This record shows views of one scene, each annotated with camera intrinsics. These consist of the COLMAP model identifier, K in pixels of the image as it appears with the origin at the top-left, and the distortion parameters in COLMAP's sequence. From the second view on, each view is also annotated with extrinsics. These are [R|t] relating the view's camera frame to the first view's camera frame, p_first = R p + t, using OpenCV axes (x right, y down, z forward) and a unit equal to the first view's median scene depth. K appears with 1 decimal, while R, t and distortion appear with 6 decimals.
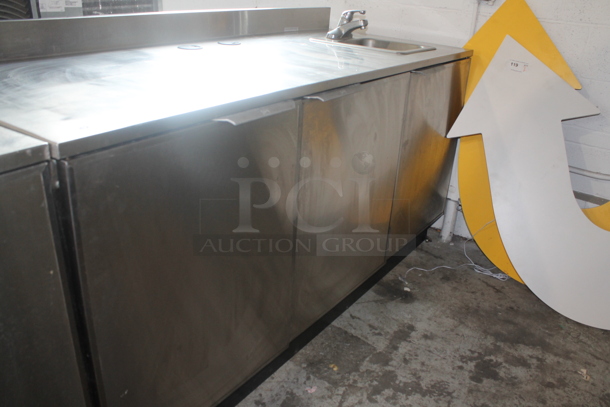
lens RADIAL K [[539.0, 0, 305.0], [0, 539.0, 203.5], [0, 0, 1]] dist [-0.155871, 0.164851]
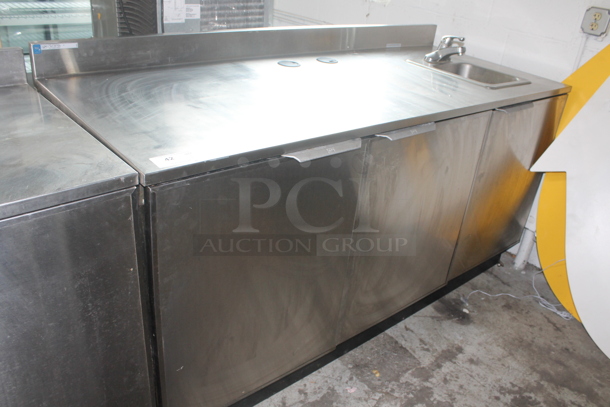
lens RADIAL K [[539.0, 0, 305.0], [0, 539.0, 203.5], [0, 0, 1]] dist [-0.155871, 0.164851]
pose [[0.968776, 0.147880, -0.199009, 0.070927], [-0.138134, 0.988466, 0.062075, -0.076232], [0.205894, -0.032647, 0.978030, -0.074232]]
